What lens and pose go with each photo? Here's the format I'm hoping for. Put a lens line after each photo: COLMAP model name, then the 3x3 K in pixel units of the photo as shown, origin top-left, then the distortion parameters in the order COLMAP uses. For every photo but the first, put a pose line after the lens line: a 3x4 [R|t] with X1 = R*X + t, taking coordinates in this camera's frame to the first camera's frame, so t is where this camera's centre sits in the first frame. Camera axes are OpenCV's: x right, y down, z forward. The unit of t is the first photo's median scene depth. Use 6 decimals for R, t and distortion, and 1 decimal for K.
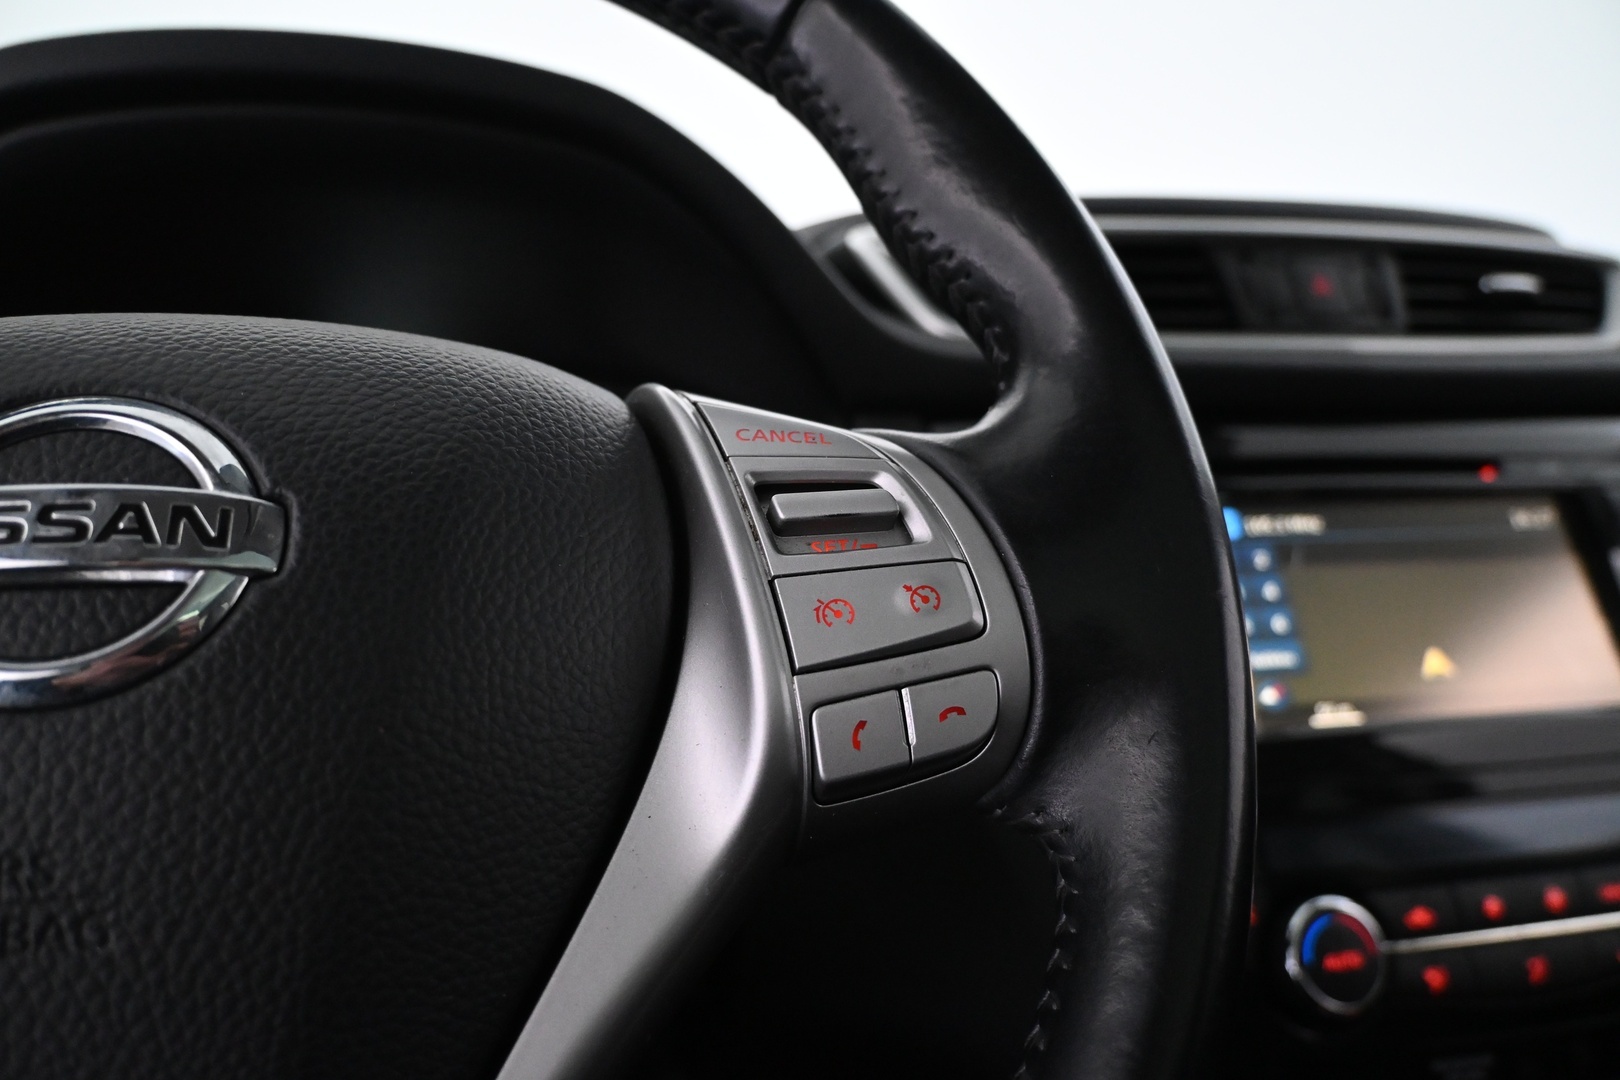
lens RADIAL K [[1159.5, 0, 809.0], [0, 1159.5, 547.9], [0, 0, 1]] dist [-0.012292, 0.001696]
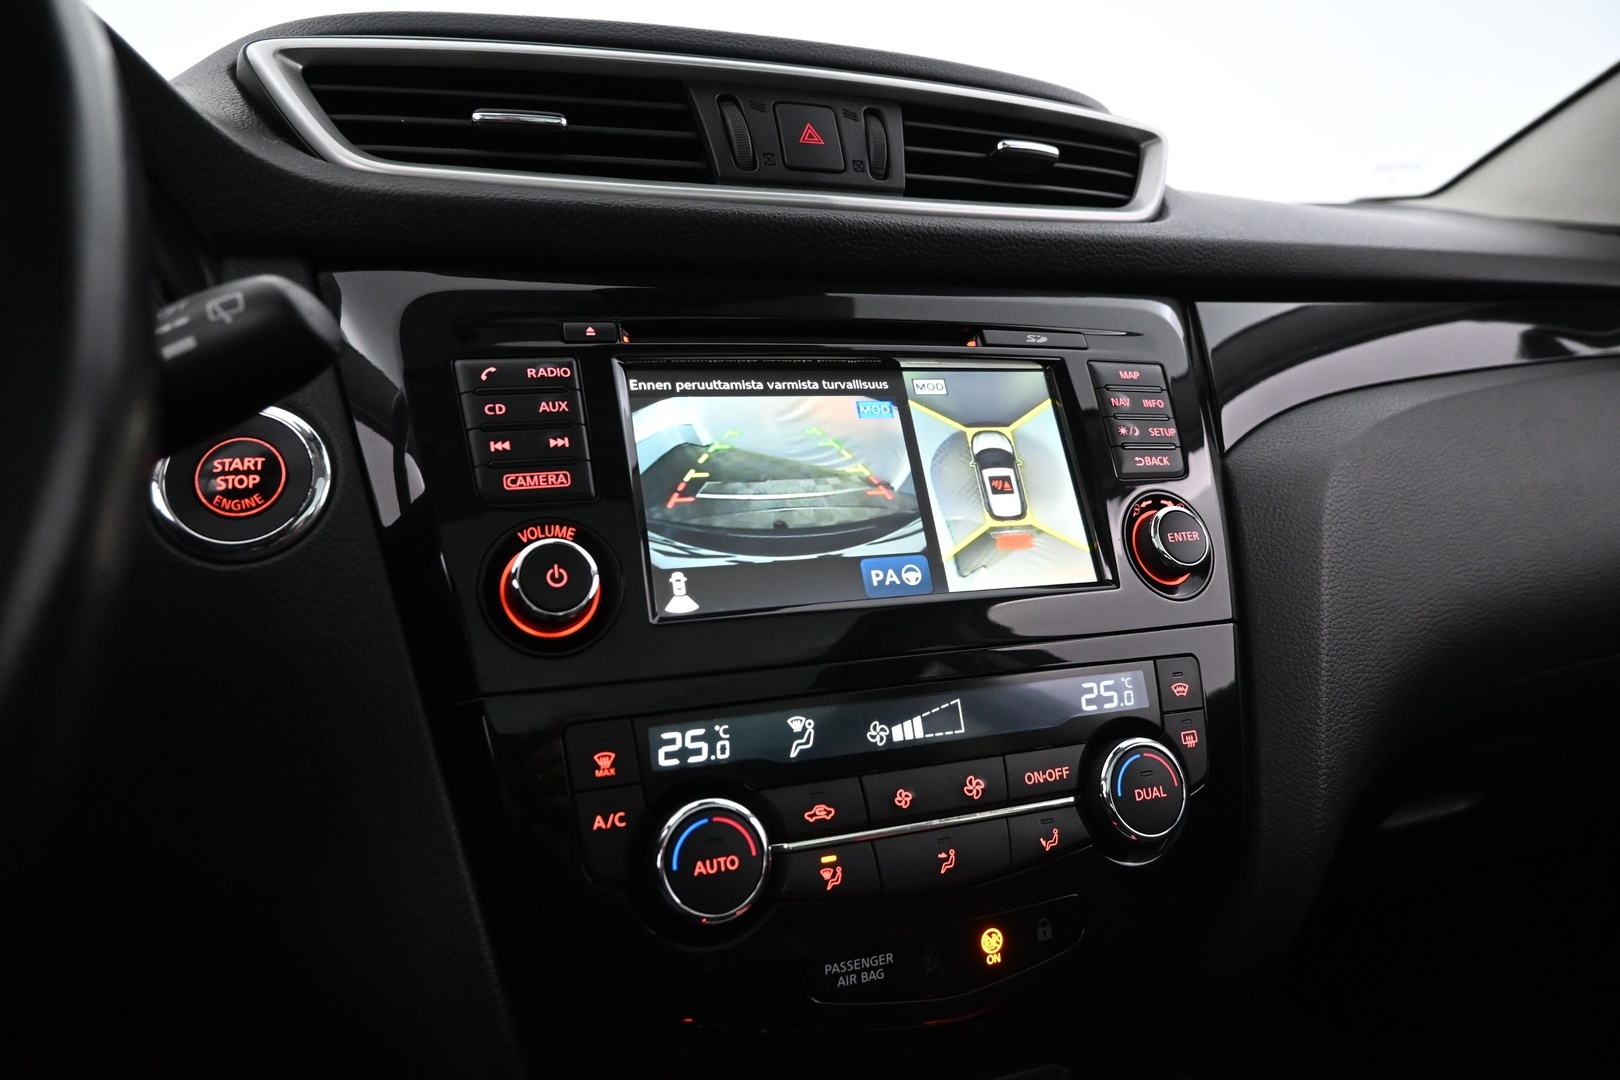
lens RADIAL K [[1089.2, 0, 809.7], [0, 1089.2, 536.1], [0, 0, 1]] dist [-0.010089, 0.002759]
pose [[0.988864, -0.007340, 0.148639, 0.396769], [-0.003547, 0.997337, 0.072844, 0.034837], [-0.148778, -0.072560, 0.986205, 0.158469]]
